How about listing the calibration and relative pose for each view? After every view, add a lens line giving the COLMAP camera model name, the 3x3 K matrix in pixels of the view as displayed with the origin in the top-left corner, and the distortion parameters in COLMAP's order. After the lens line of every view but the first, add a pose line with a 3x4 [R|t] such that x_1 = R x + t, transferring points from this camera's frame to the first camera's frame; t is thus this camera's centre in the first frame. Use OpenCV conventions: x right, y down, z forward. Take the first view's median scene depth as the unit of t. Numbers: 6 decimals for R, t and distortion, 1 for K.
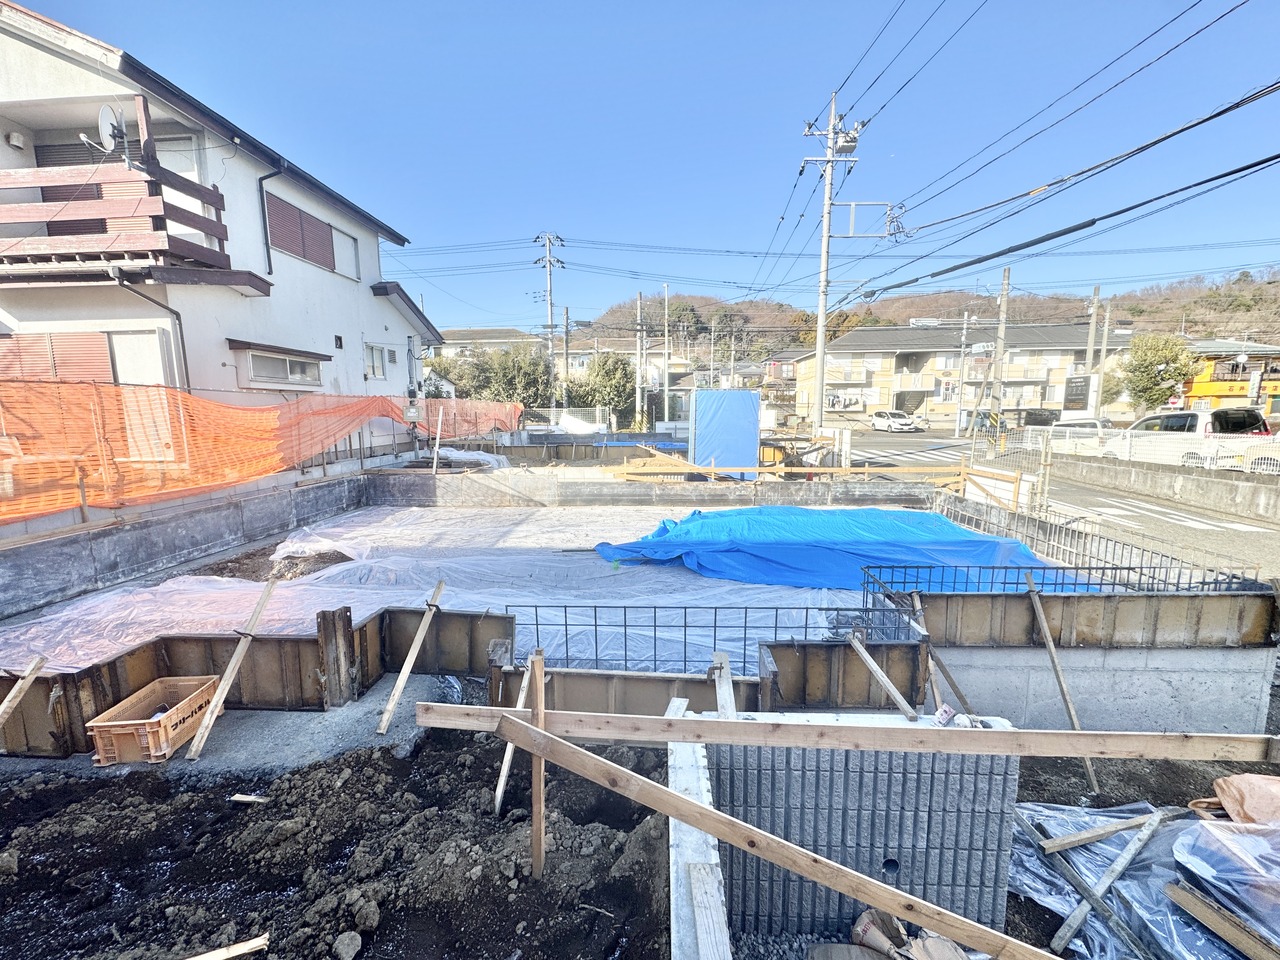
lens RADIAL K [[507.5, 0, 638.1], [0, 507.5, 479.1], [0, 0, 1]] dist [-0.003566, 0.000353]
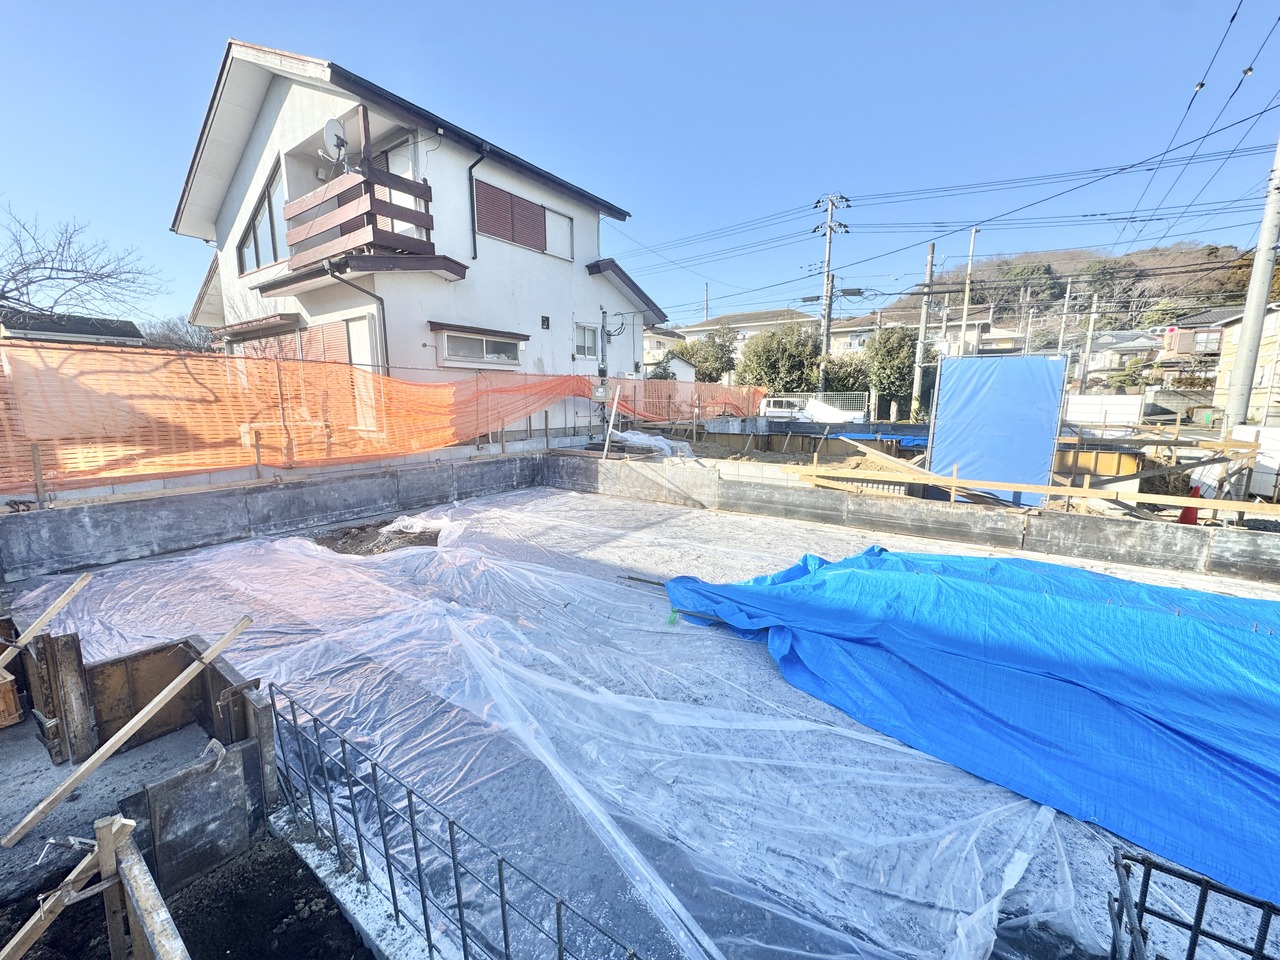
lens RADIAL K [[507.5, 0, 637.8], [0, 507.5, 479.2], [0, 0, 1]] dist [-0.003566, 0.000353]
pose [[0.848740, 0.092364, -0.520681, 0.144355], [-0.079910, 0.995723, 0.046375, -0.020643], [0.522738, 0.002247, 0.852491, 0.252823]]
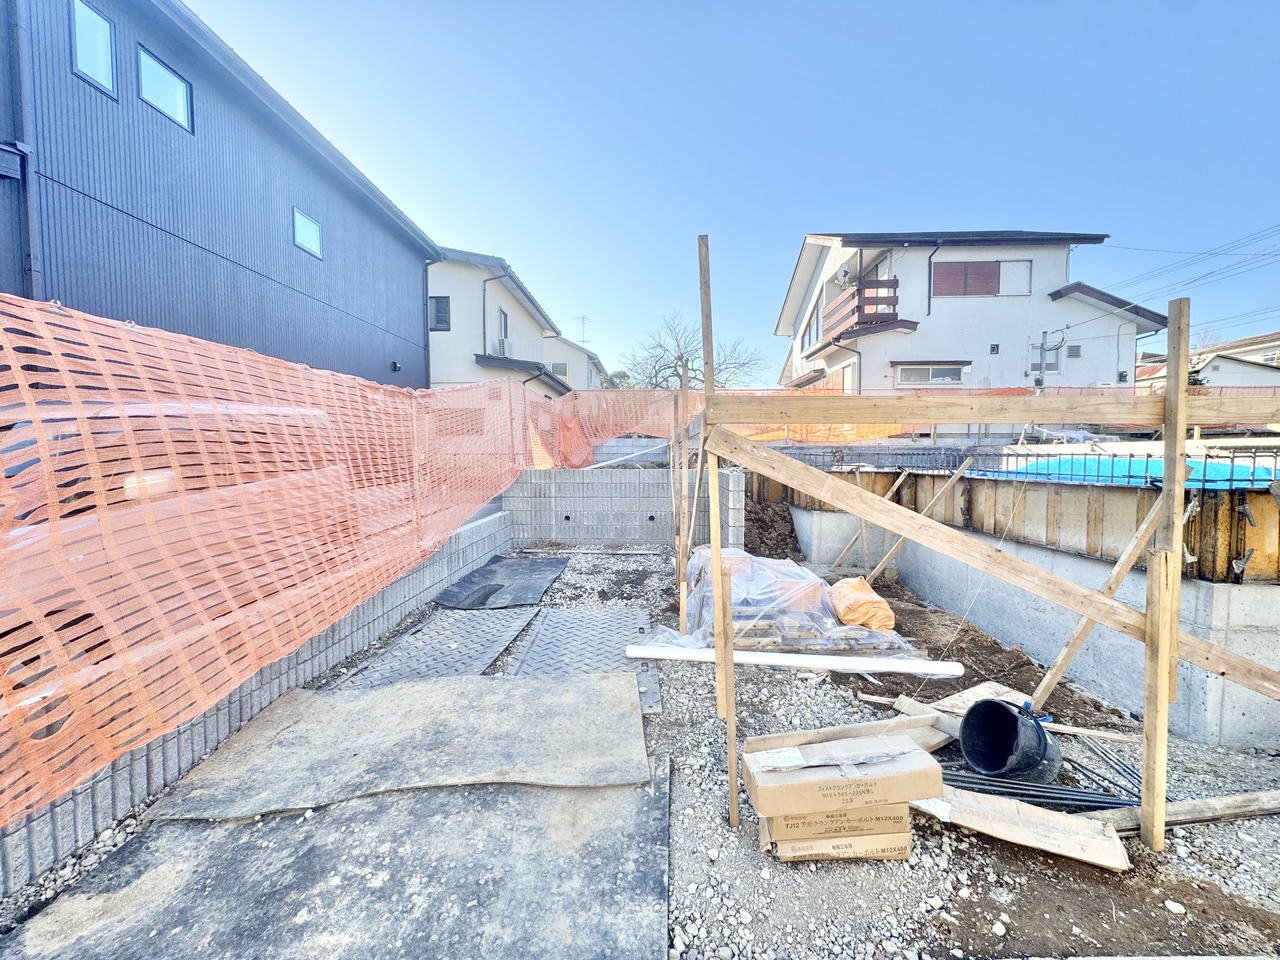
lens RADIAL K [[507.5, 0, 638.0], [0, 507.5, 479.6], [0, 0, 1]] dist [-0.003566, 0.000353]
pose [[0.020742, 0.064541, -0.997699, 0.777210], [-0.131243, 0.989454, 0.061279, 0.109335], [0.991133, 0.129670, 0.028994, 0.120299]]
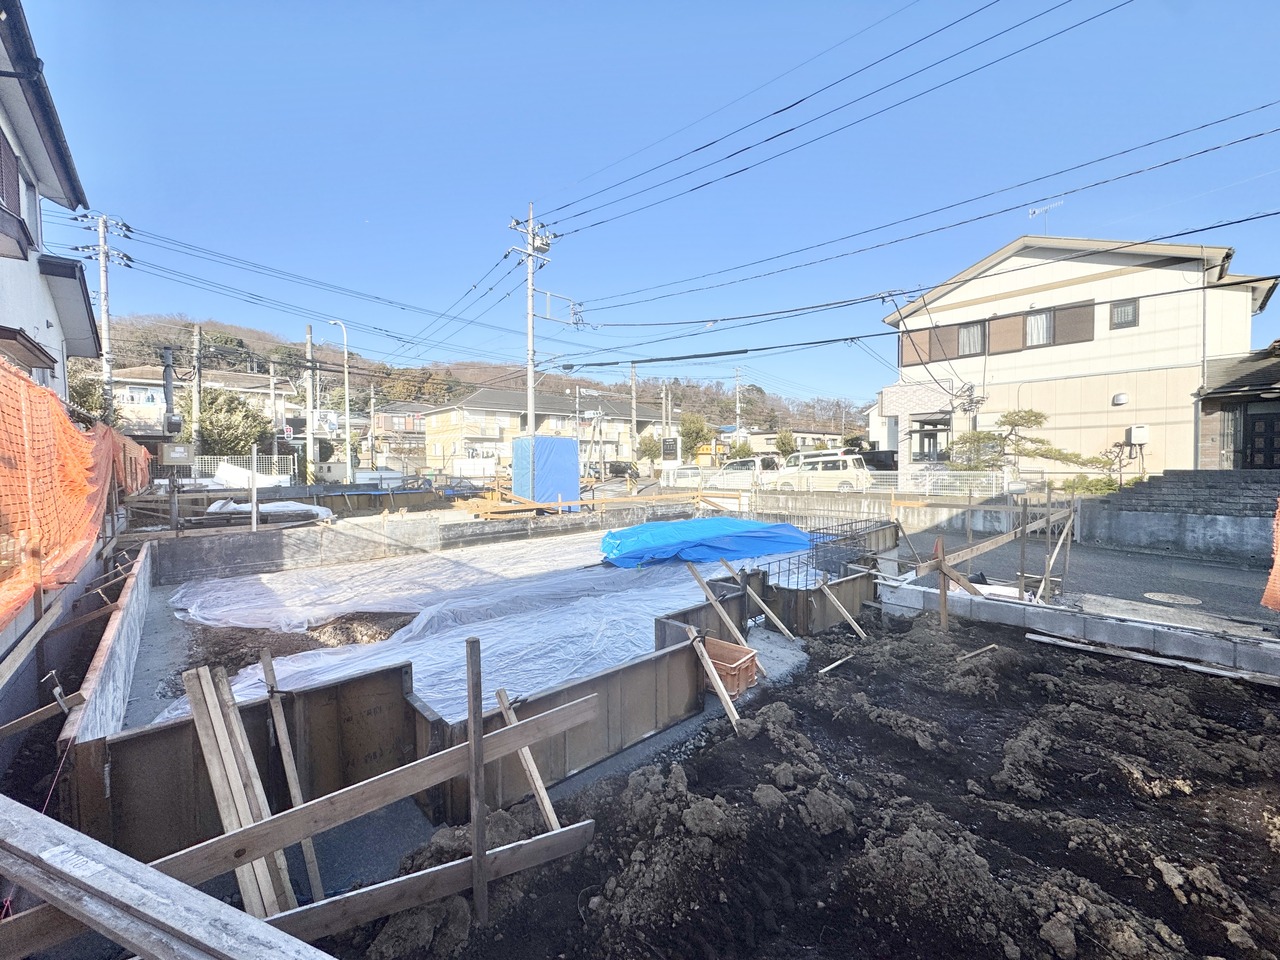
lens RADIAL K [[507.5, 0, 638.1], [0, 507.5, 479.7], [0, 0, 1]] dist [-0.003566, 0.000353]
pose [[0.702659, -0.023236, 0.711148, -0.565534], [0.099202, 0.992904, -0.065575, 0.020276], [-0.704578, 0.116624, 0.699978, 0.057203]]
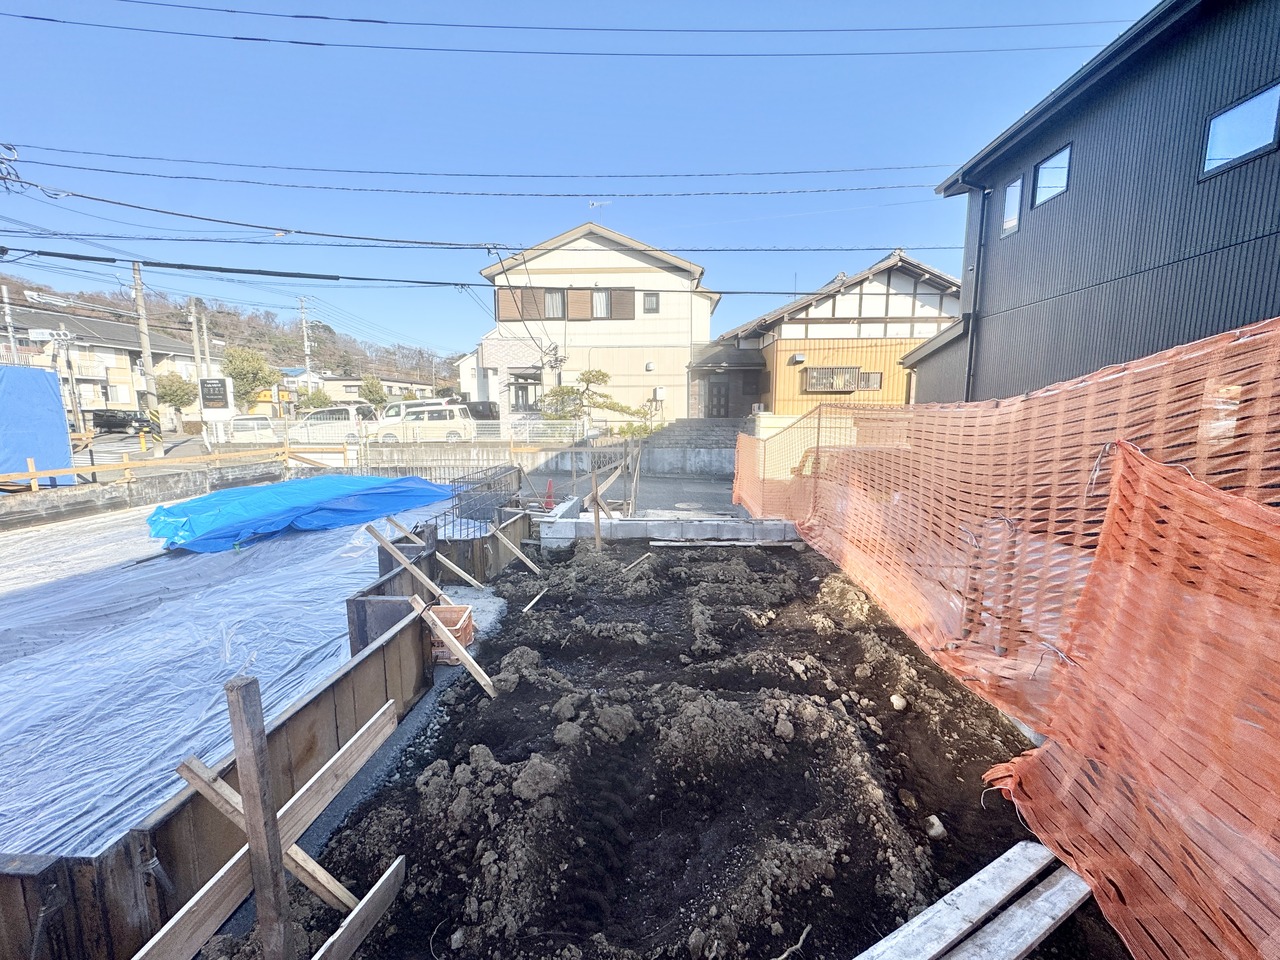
lens RADIAL K [[507.5, 0, 638.5], [0, 507.5, 480.4], [0, 0, 1]] dist [-0.003566, 0.000353]
pose [[0.004869, -0.127128, 0.991874, -0.578131], [0.135019, 0.982887, 0.125314, 0.015821], [-0.990831, 0.133311, 0.021951, 0.134778]]
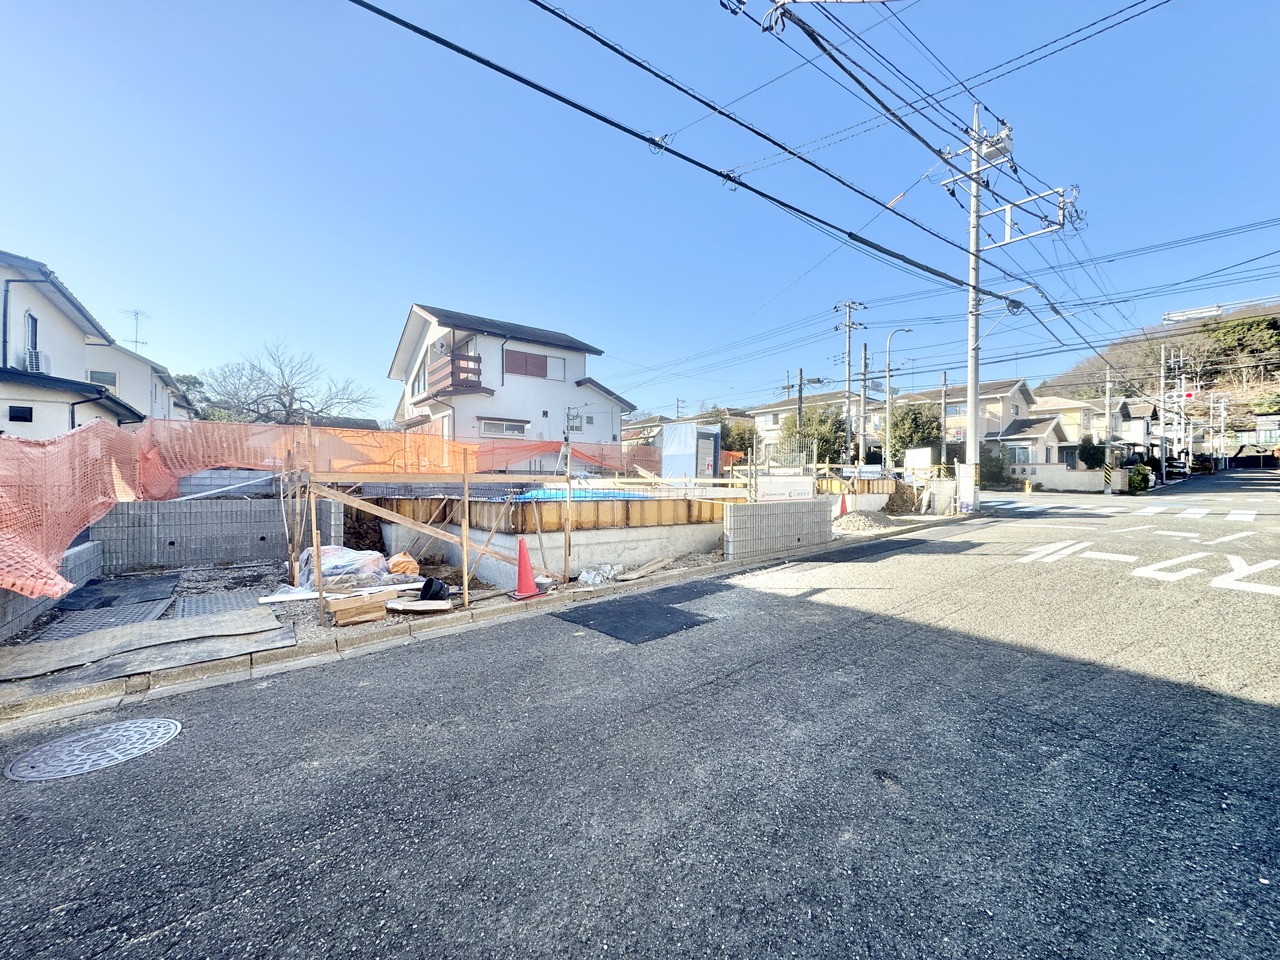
lens RADIAL K [[507.5, 0, 640.0], [0, 507.5, 480.0], [0, 0, 1]] dist [-0.003566, 0.000353]
pose [[0.659370, 0.011891, -0.751725, 1.203016], [-0.110370, 0.990573, -0.081141, 0.100461], [0.743673, 0.136470, 0.654466, 0.059345]]
